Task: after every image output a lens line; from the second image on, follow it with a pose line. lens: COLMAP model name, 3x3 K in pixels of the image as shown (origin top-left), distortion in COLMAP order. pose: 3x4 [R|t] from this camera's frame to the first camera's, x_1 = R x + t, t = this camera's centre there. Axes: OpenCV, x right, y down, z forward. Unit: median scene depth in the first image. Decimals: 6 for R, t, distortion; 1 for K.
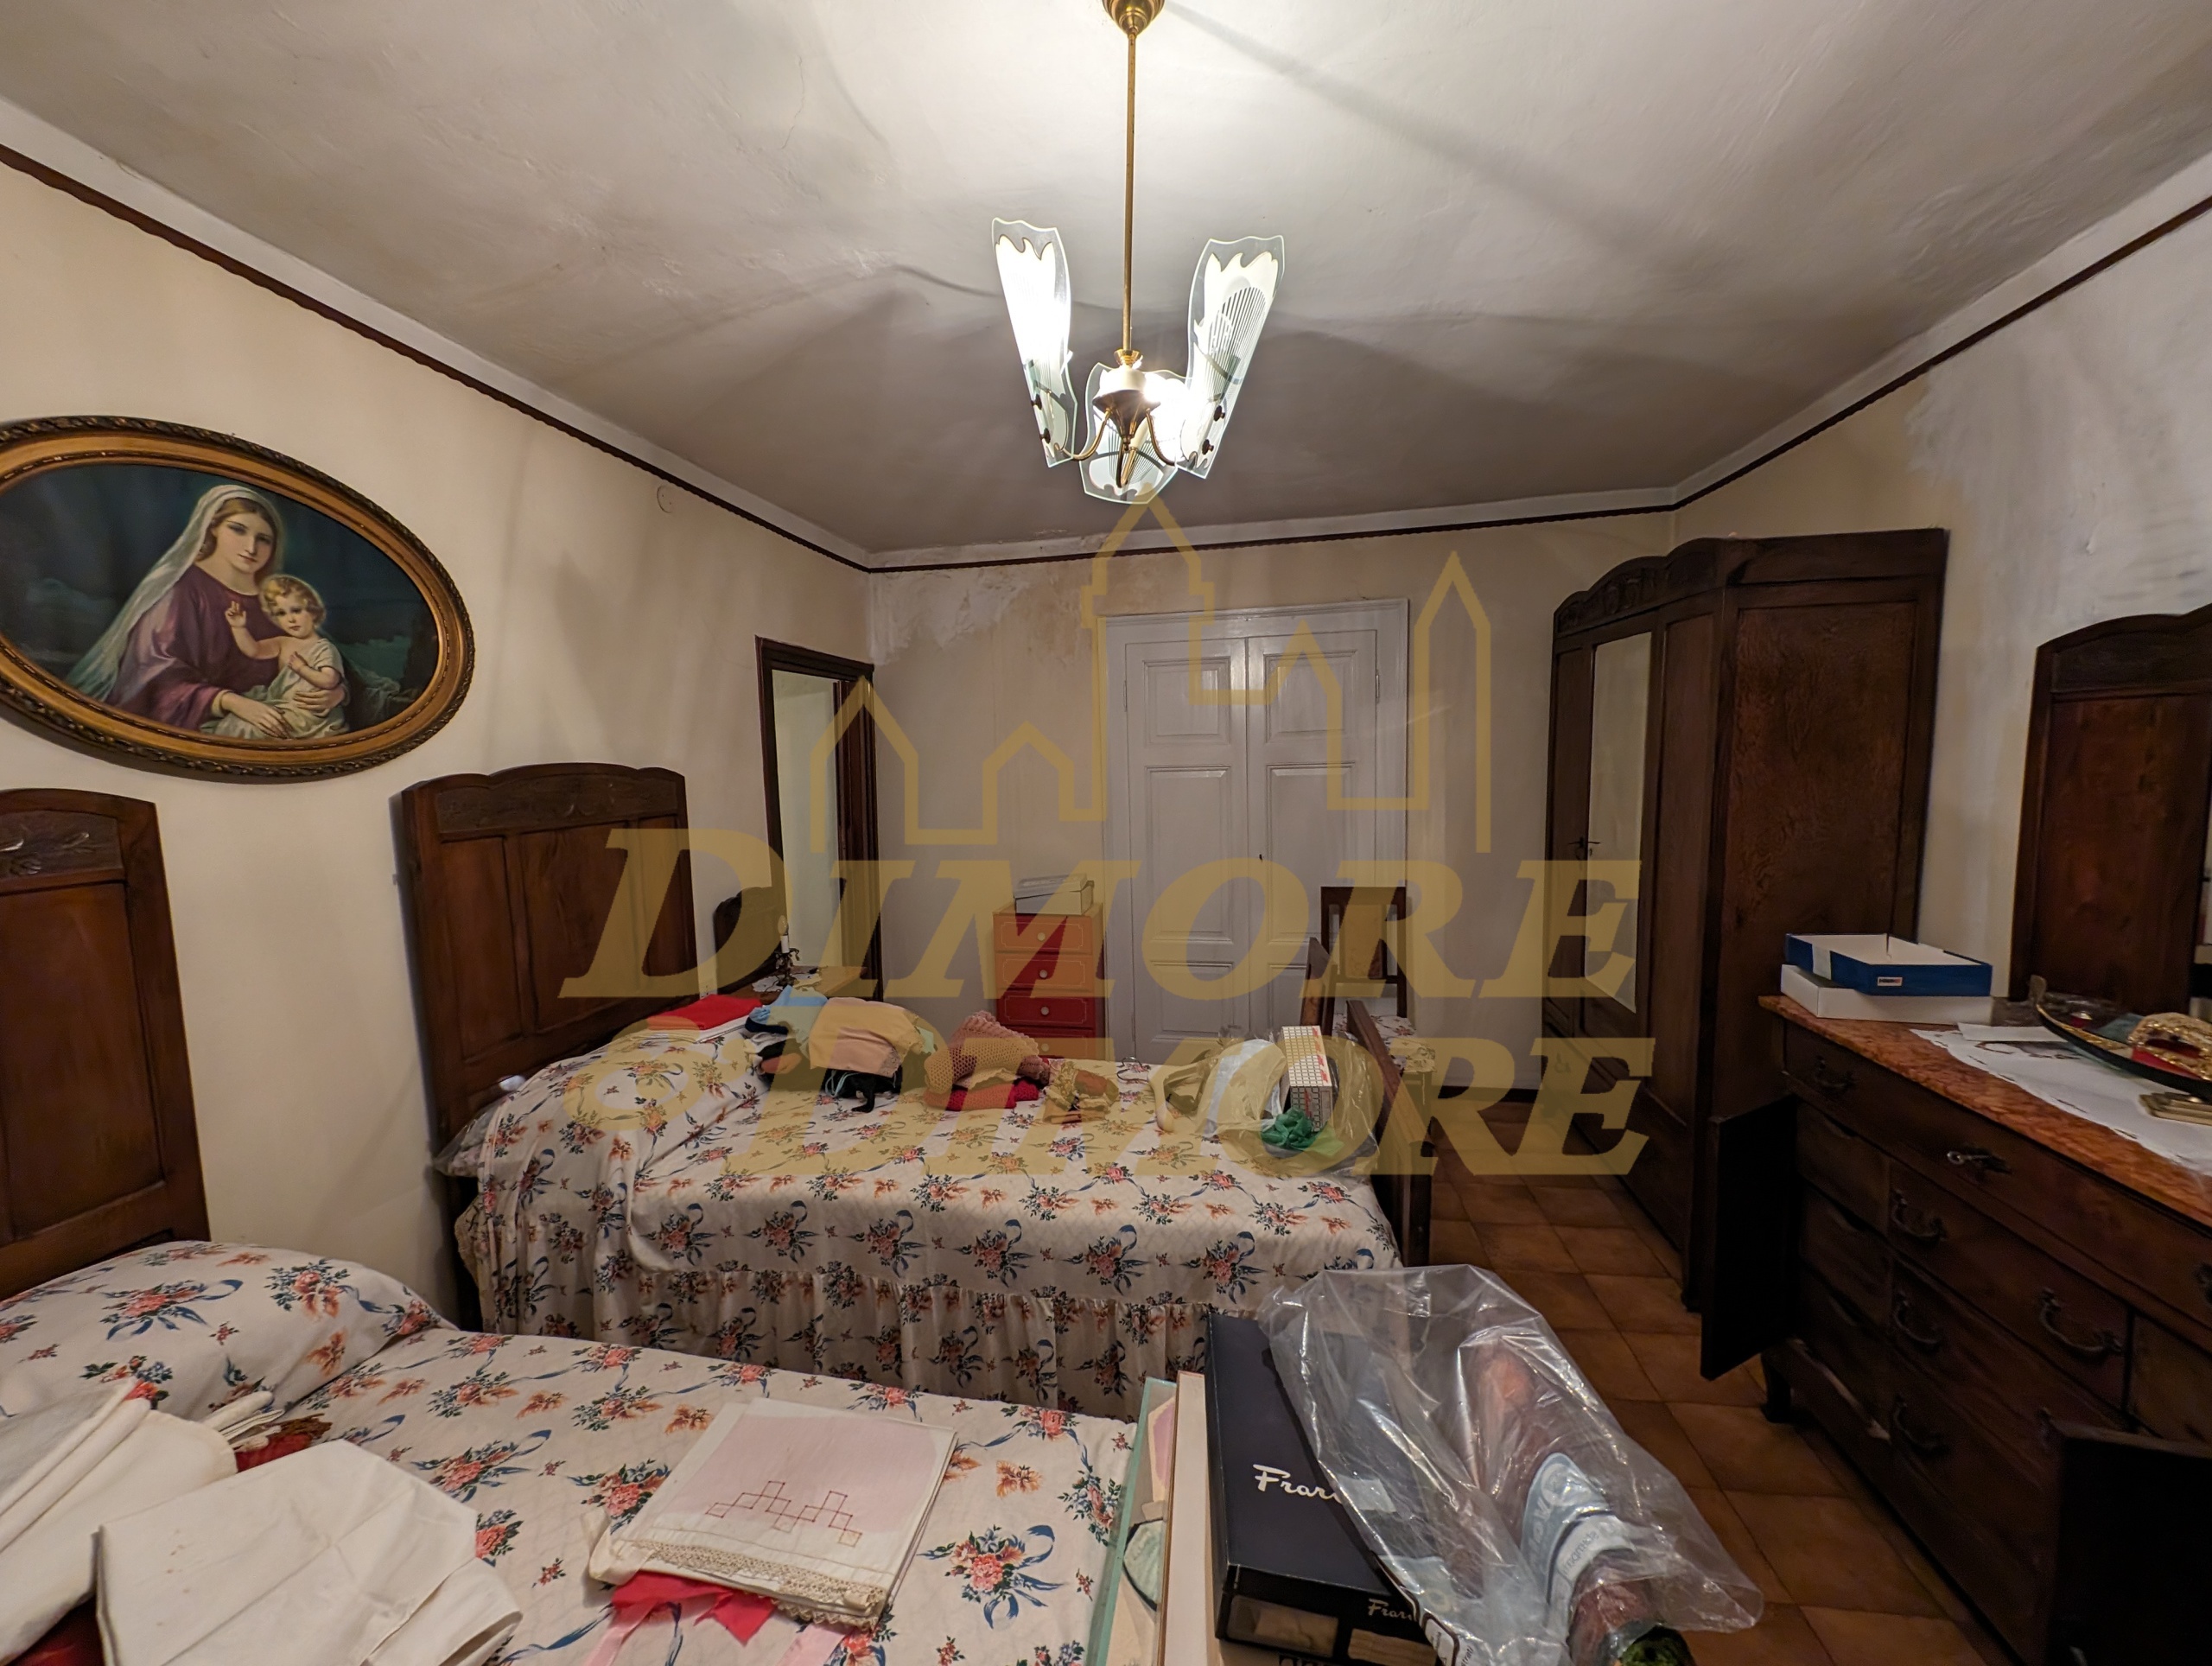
lens RADIAL K [[817.0, 0, 1106.0], [0, 817.0, 833.0], [0, 0, 1]] dist [-0.000536, -0.000036]
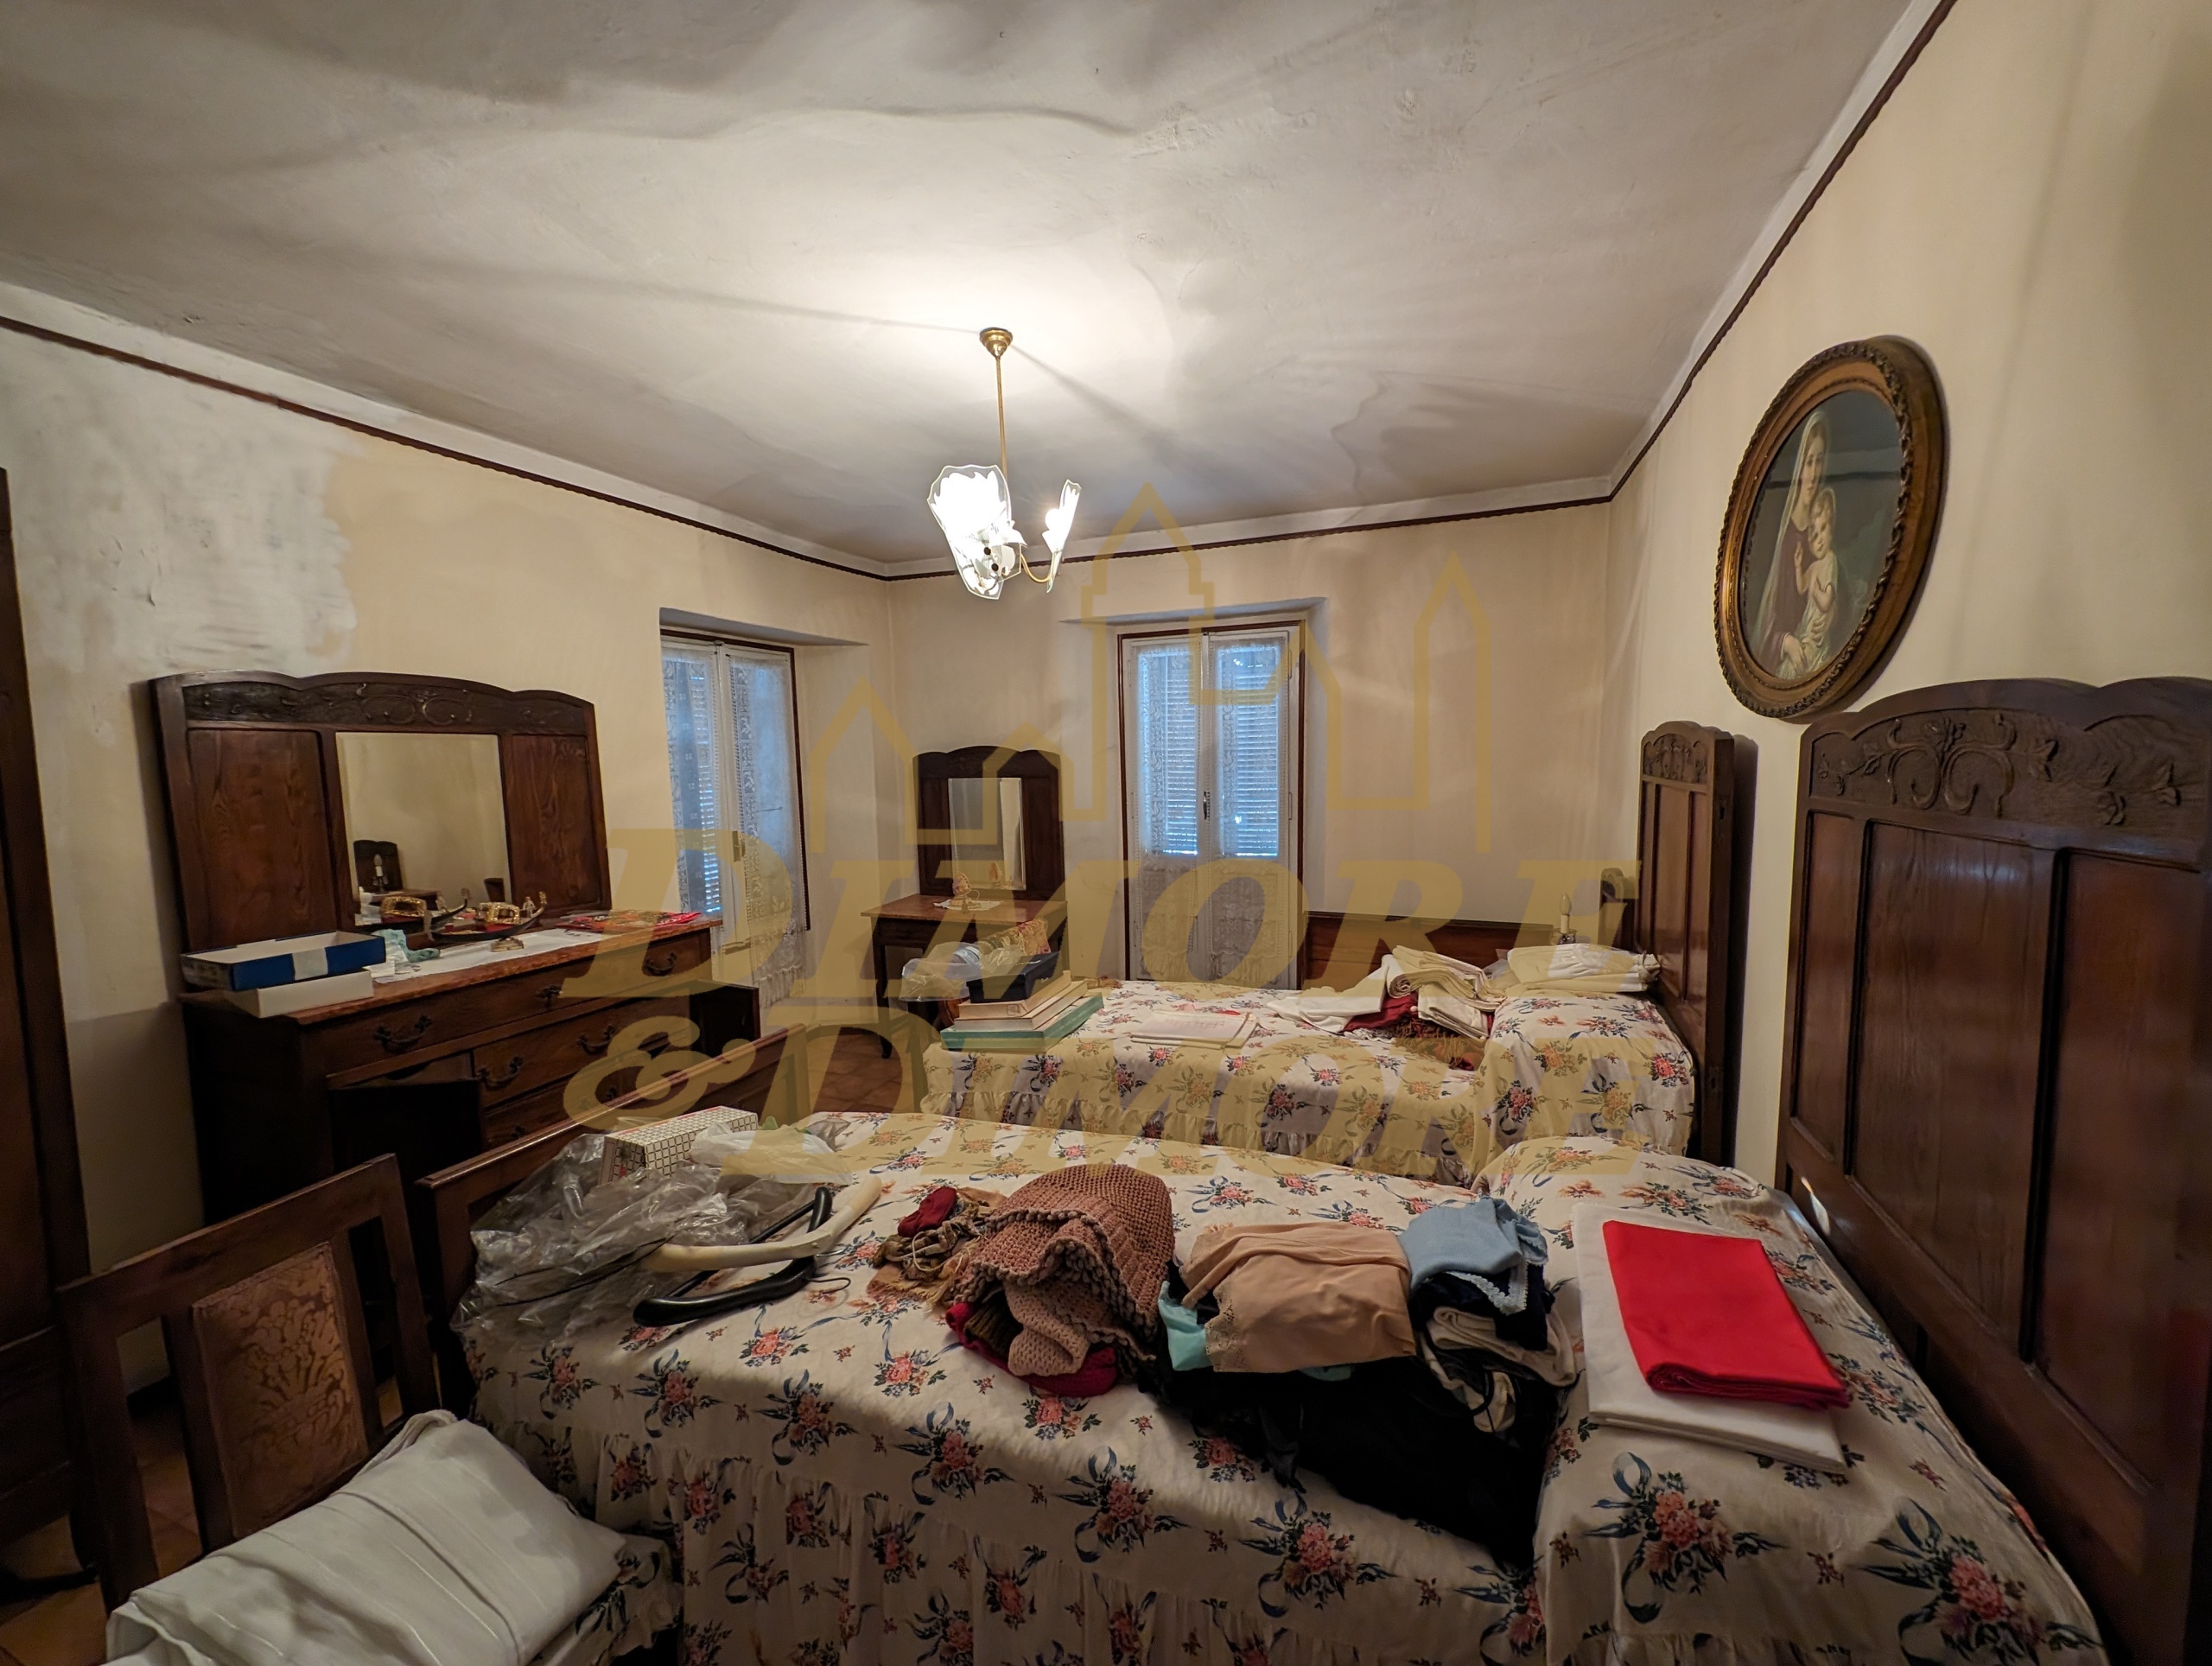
lens RADIAL K [[817.0, 0, 1106.0], [0, 817.0, 833.0], [0, 0, 1]] dist [-0.000536, -0.000036]
pose [[-0.972675, 0.019246, 0.231374, -0.427862], [0.062344, 0.981608, 0.180438, -0.156755], [-0.223646, 0.189933, -0.955985, 2.023538]]
